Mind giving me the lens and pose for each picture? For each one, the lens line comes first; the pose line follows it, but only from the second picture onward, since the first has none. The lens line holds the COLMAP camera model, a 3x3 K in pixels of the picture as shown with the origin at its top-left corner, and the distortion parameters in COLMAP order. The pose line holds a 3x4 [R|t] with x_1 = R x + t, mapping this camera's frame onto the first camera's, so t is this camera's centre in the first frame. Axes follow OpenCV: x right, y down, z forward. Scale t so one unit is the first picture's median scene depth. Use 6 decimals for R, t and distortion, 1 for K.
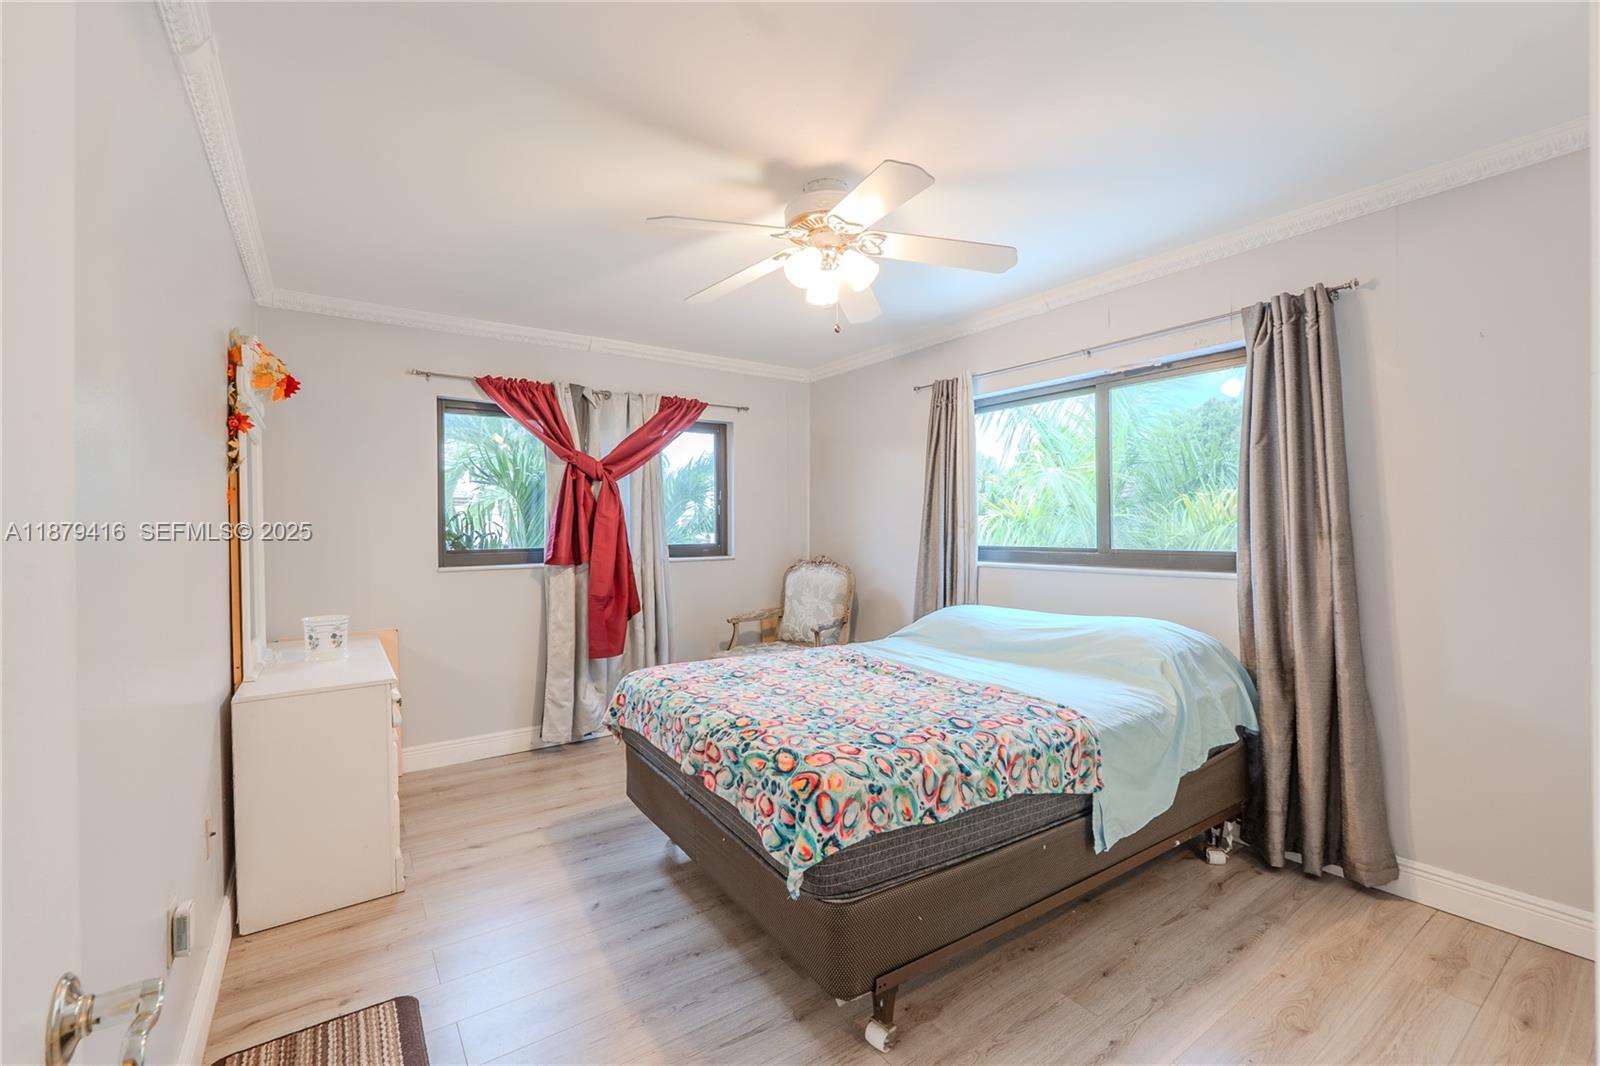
lens RADIAL K [[680.3, 0, 801.2], [0, 680.3, 520.0], [0, 0, 1]] dist [-0.004136, -0.000065]
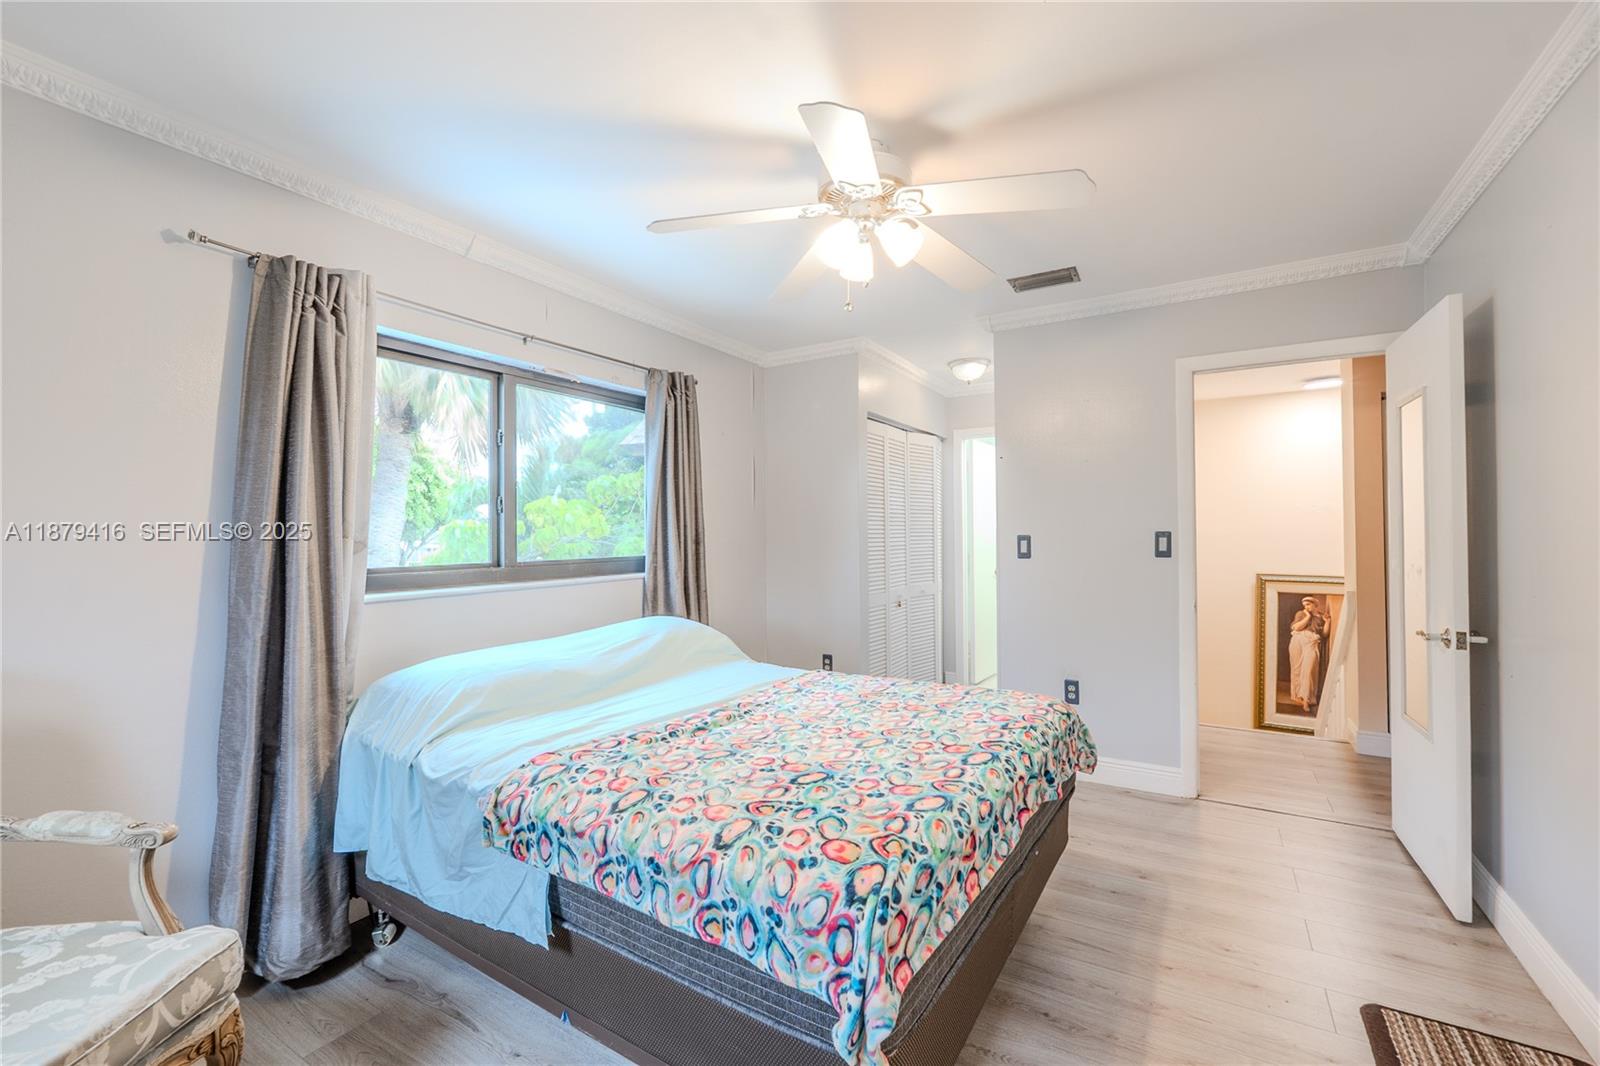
lens RADIAL K [[680.3, 0, 802.7], [0, 680.3, 539.3], [0, 0, 1]] dist [-0.004136, -0.000065]
pose [[-0.391146, -0.003255, 0.920323, -0.531572], [-0.005549, 0.999984, 0.001178, 0.009913], [-0.920312, -0.004646, -0.391158, 1.012610]]
